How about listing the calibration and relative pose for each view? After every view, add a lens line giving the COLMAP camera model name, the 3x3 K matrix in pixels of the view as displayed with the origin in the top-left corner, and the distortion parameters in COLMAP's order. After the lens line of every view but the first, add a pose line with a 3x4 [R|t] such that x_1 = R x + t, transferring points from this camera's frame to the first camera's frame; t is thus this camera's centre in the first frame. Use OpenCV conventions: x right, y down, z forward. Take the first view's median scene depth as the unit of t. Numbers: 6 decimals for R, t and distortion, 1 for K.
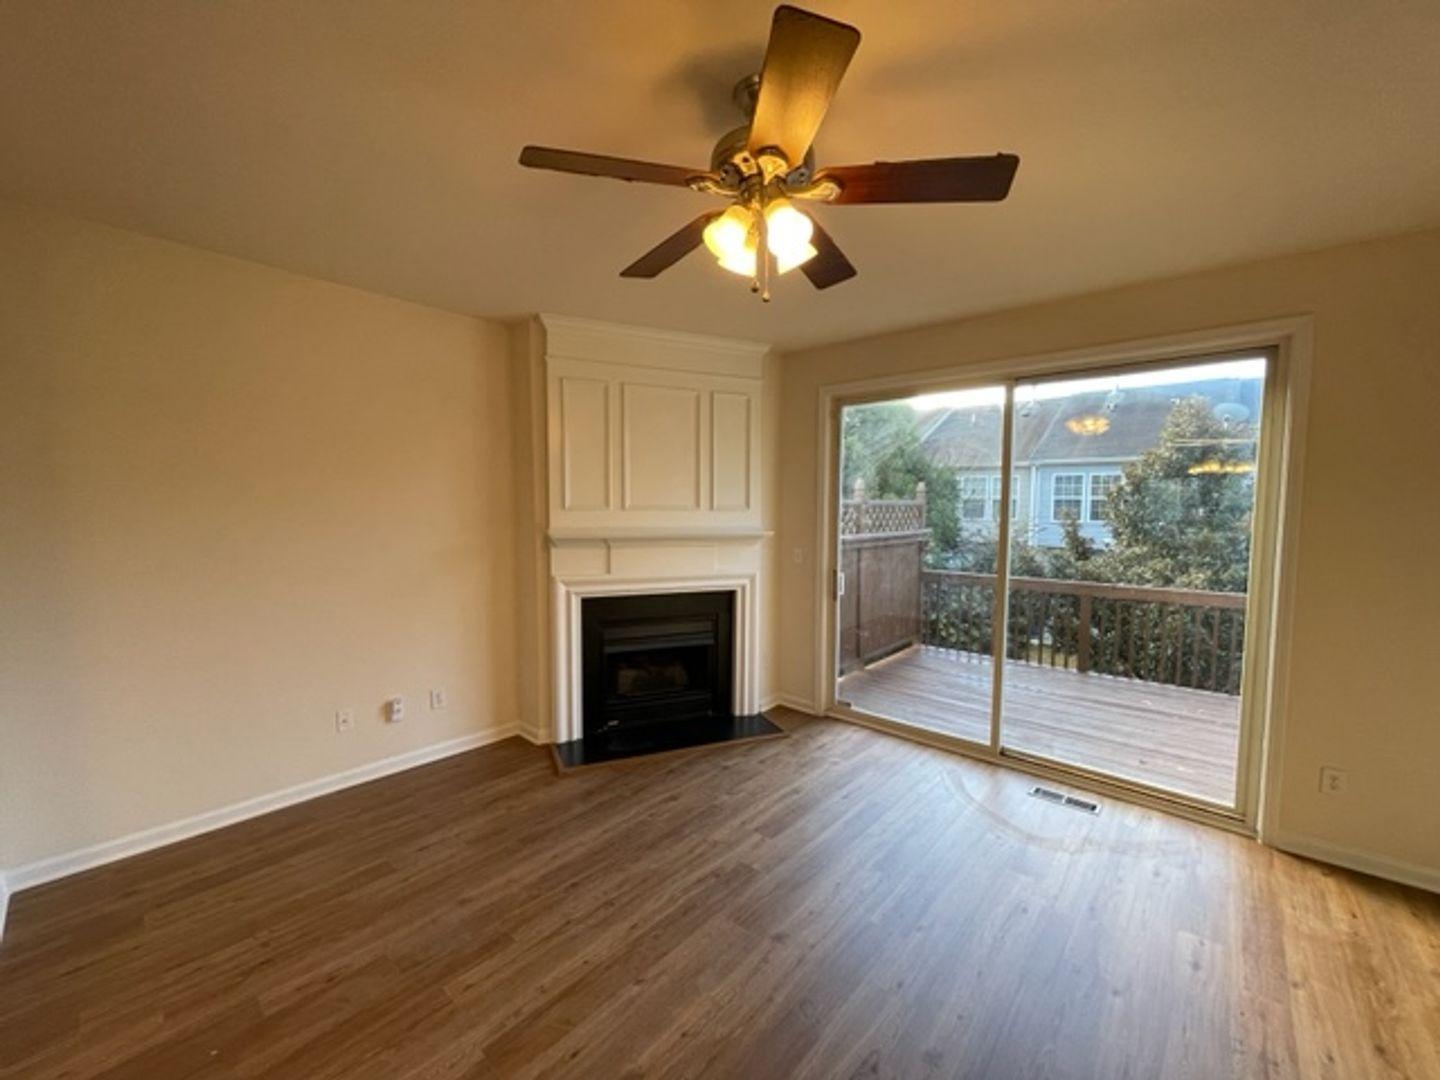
lens RADIAL K [[581.6, 0, 714.2], [0, 581.6, 537.5], [0, 0, 1]] dist [0.001908, 0.000650]
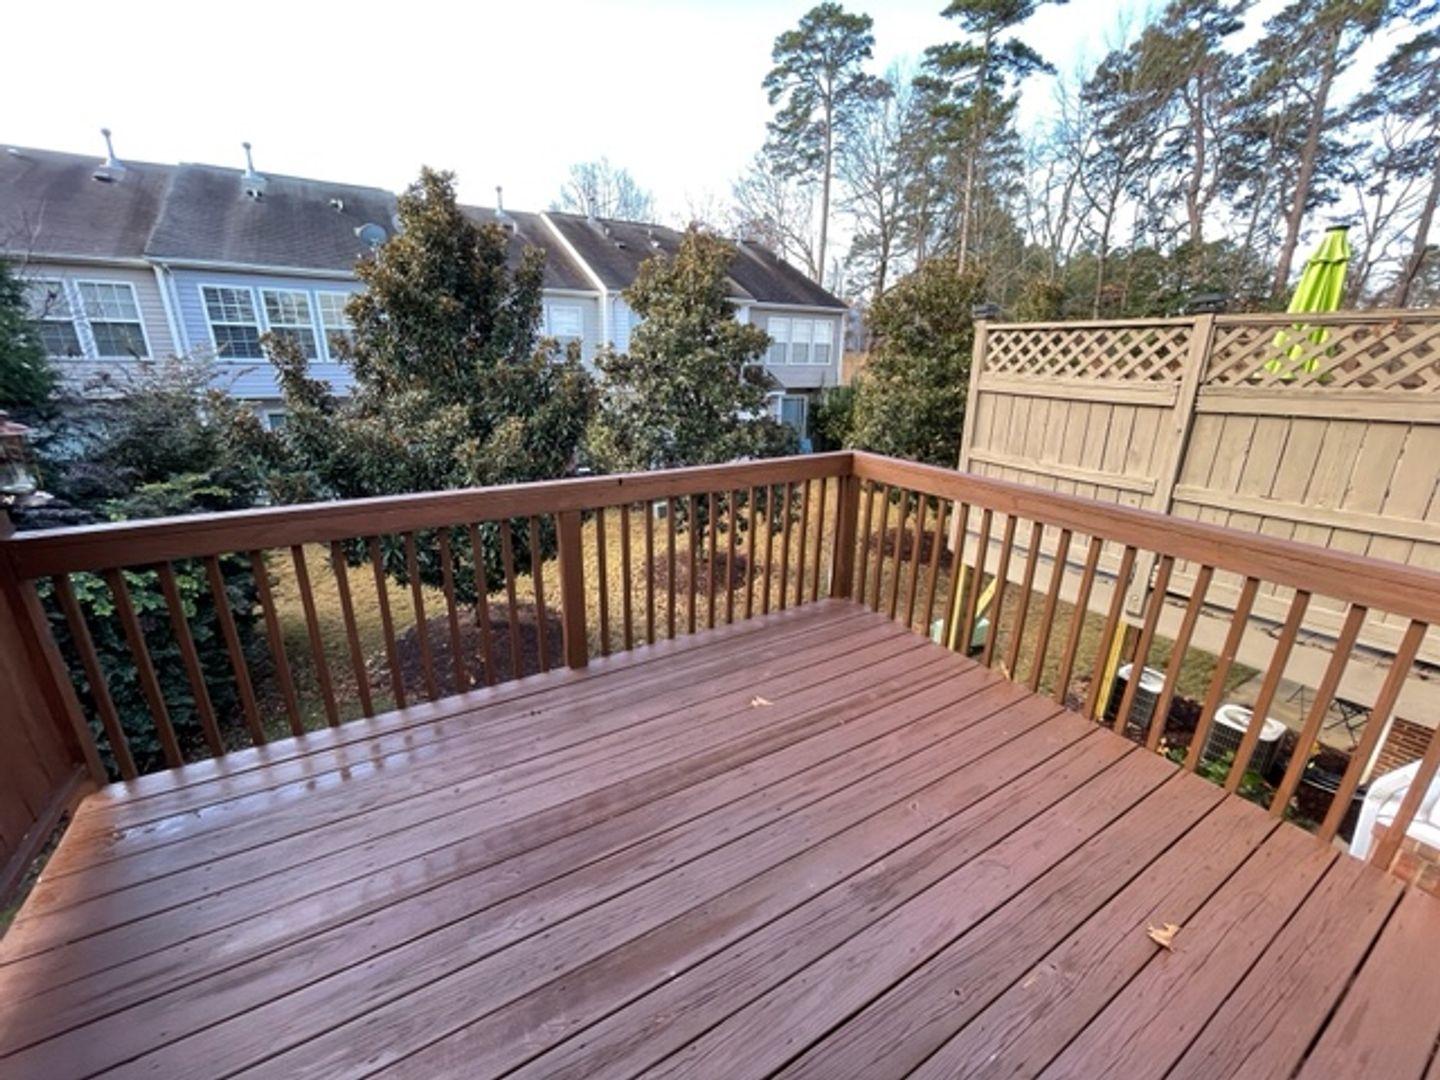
lens RADIAL K [[581.6, 0, 719.6], [0, 581.6, 542.5], [0, 0, 1]] dist [0.001908, 0.000650]
pose [[0.300561, -0.294468, 0.907167, 0.084438], [0.042778, 0.954350, 0.295611, -0.000761], [-0.952803, -0.050042, 0.299437, 0.244740]]
